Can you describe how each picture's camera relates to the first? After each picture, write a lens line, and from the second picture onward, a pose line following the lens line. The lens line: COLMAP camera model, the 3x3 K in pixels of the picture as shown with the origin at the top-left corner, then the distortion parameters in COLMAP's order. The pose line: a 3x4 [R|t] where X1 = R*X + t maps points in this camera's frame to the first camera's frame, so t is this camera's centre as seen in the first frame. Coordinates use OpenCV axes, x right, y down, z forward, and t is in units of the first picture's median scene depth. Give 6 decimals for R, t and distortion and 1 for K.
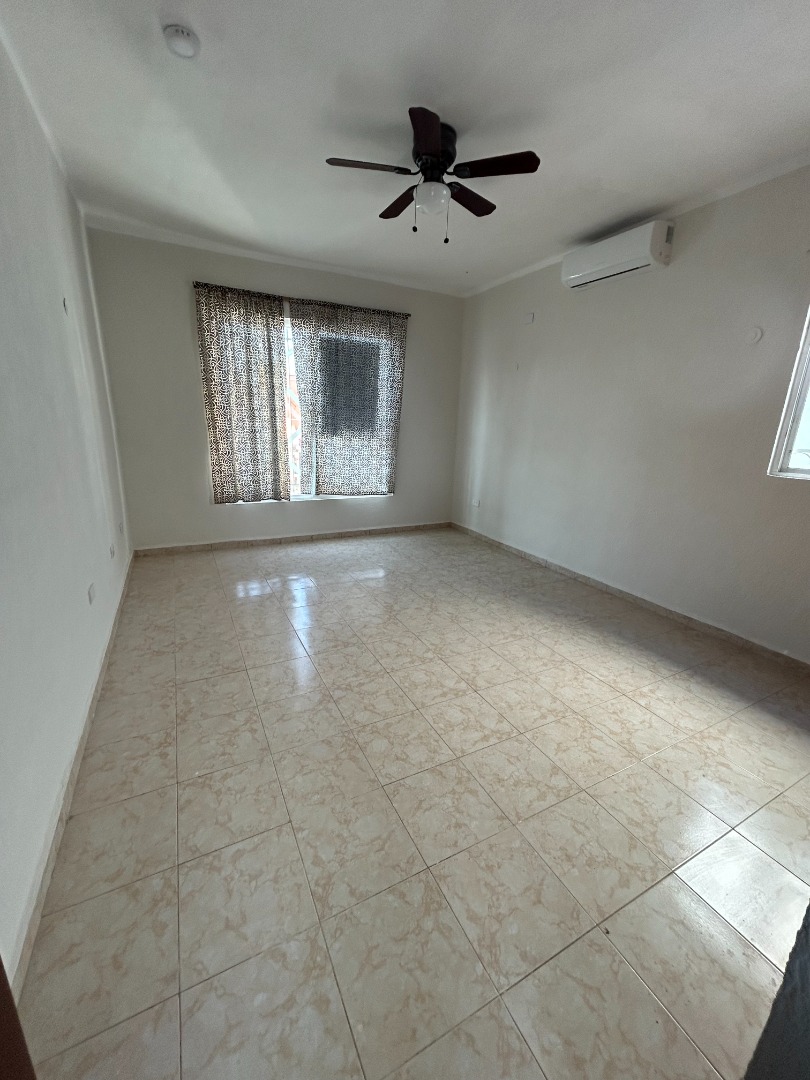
lens RADIAL K [[435.0, 0, 405.4], [0, 435.0, 538.5], [0, 0, 1]] dist [-0.001382, 0.000578]
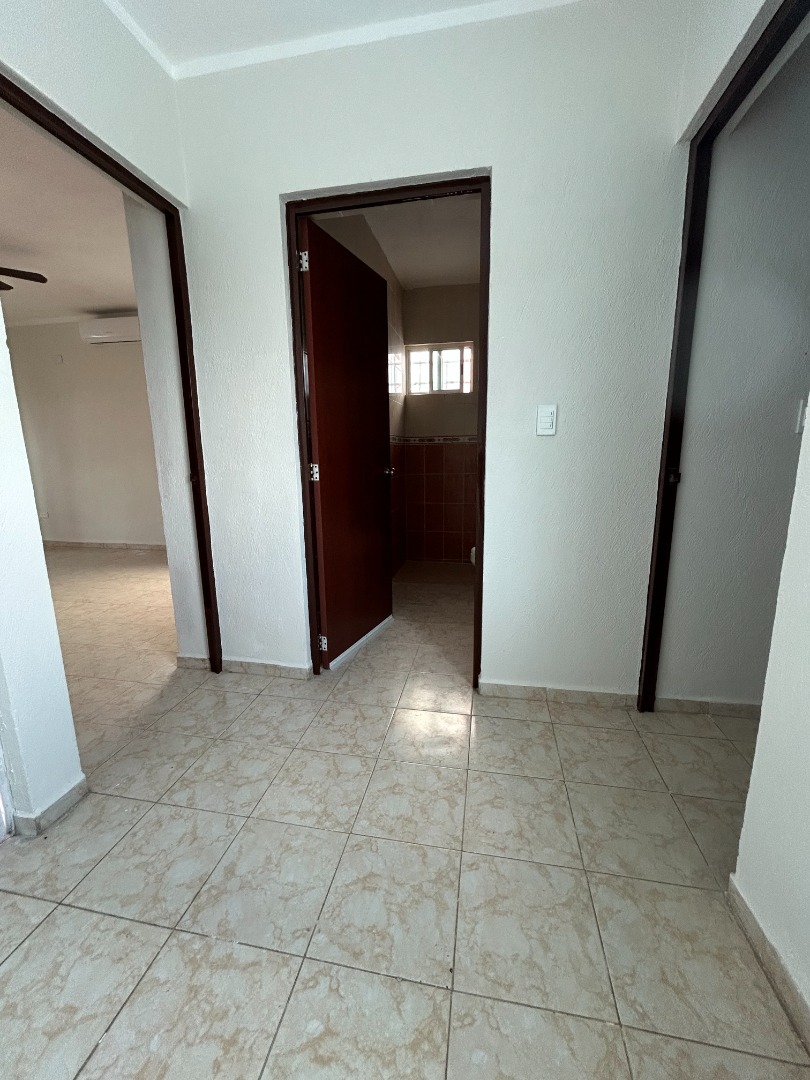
lens RADIAL K [[435.0, 0, 405.4], [0, 435.0, 538.5], [0, 0, 1]] dist [-0.001382, 0.000578]
pose [[0.618099, -0.194359, 0.761695, -0.308064], [0.236519, 0.970035, 0.055591, 0.334990], [-0.749675, 0.145794, 0.645547, -0.967157]]
